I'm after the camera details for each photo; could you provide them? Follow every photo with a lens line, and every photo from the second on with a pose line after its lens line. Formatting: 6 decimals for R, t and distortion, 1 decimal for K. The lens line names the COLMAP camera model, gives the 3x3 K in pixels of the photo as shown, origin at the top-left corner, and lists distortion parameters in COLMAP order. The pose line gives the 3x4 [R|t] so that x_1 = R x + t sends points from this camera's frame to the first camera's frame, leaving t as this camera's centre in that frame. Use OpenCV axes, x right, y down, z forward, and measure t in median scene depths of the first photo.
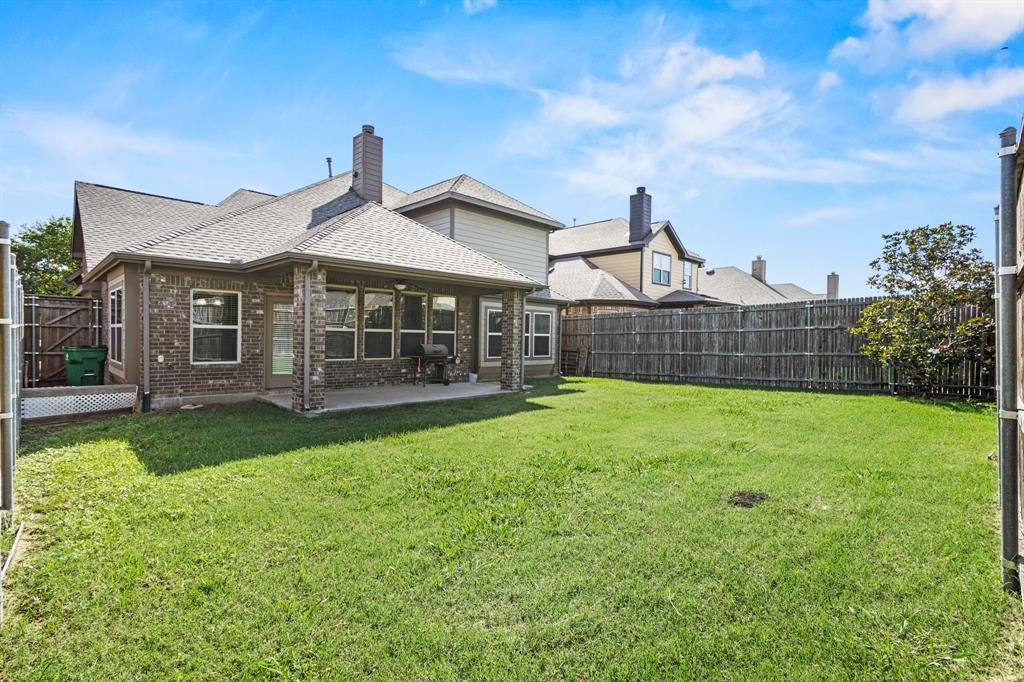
lens RADIAL K [[473.6, 0, 513.4], [0, 473.6, 333.9], [0, 0, 1]] dist [0.003276, -0.000267]
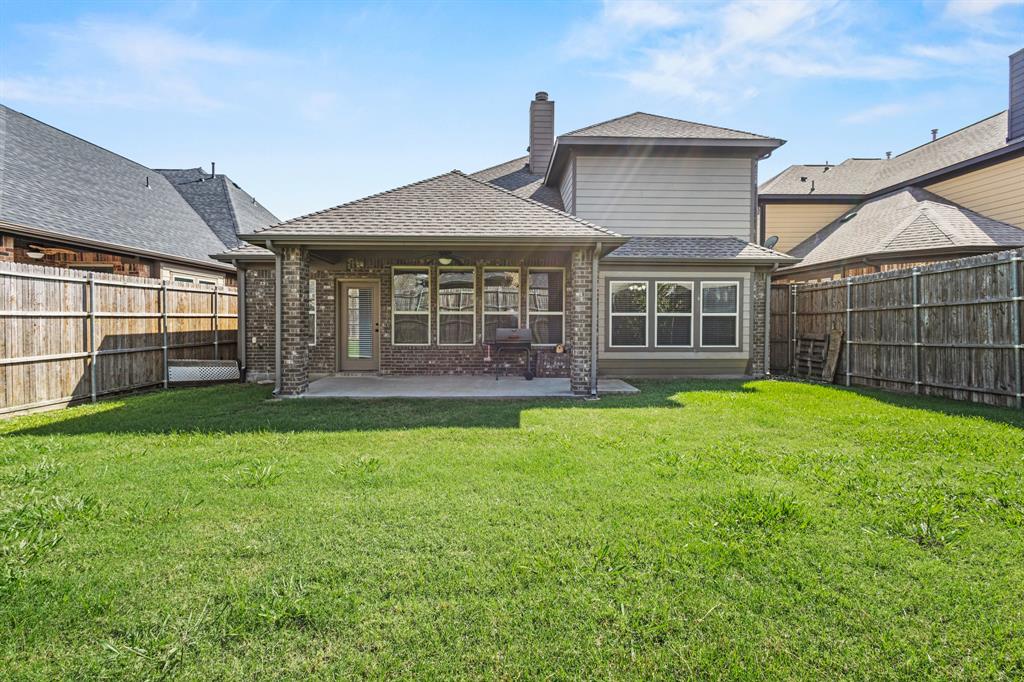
lens RADIAL K [[471.4, 0, 513.9], [0, 471.4, 319.8], [0, 0, 1]] dist [0.001632, 0.000007]
pose [[0.724191, -0.016132, -0.689411, 0.360999], [0.014186, 0.999863, -0.008495, 0.013323], [0.689454, -0.003628, 0.724321, 0.382830]]
